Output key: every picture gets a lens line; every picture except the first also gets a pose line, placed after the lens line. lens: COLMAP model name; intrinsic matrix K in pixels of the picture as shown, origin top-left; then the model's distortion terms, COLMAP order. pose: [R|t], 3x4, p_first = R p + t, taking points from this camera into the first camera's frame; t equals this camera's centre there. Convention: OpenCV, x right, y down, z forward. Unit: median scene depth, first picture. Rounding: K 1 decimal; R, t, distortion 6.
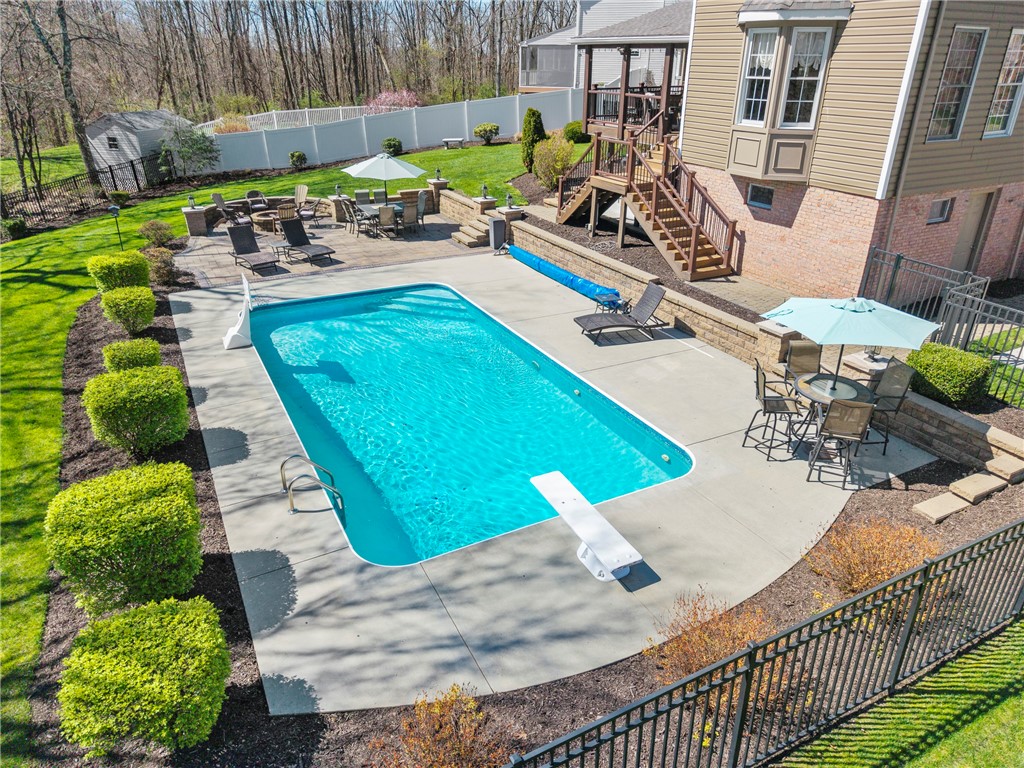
lens RADIAL K [[680.7, 0, 512.0], [0, 680.7, 384.0], [0, 0, 1]] dist [0.060971, -0.102410]
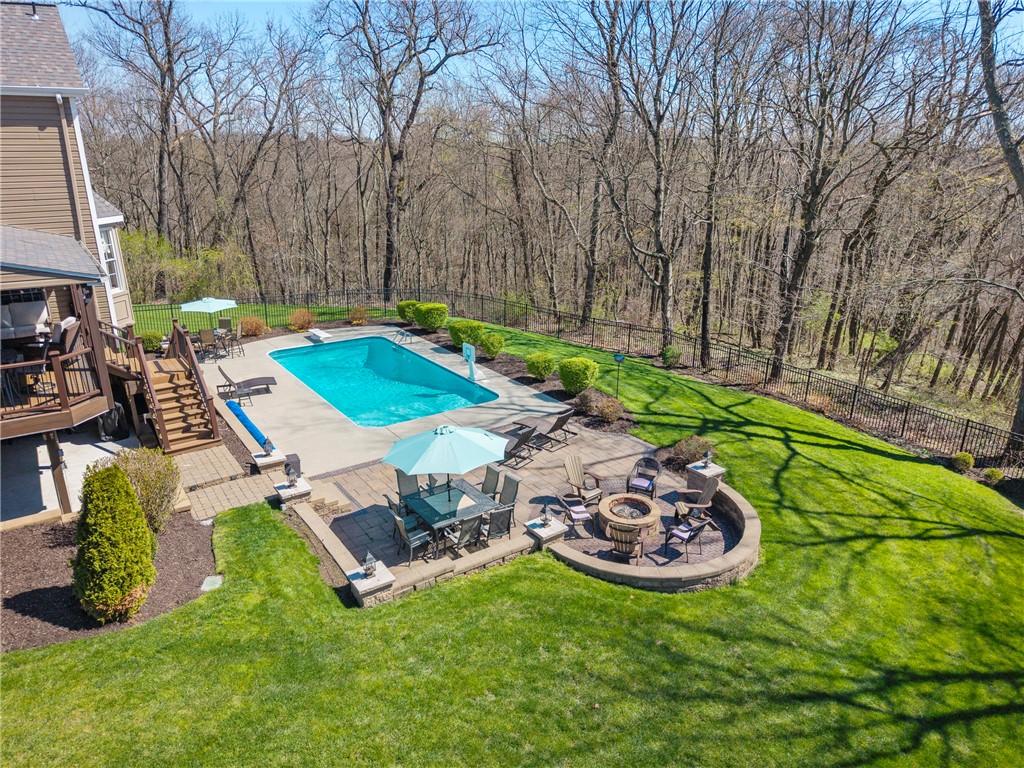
lens RADIAL K [[680.7, 0, 512.0], [0, 680.7, 384.0], [0, 0, 1]] dist [0.060971, -0.102410]
pose [[-0.993404, 0.033308, -0.109722, -0.287789], [-0.055360, 0.698663, 0.713306, -1.277083], [0.100417, 0.714676, -0.692210, 2.178676]]
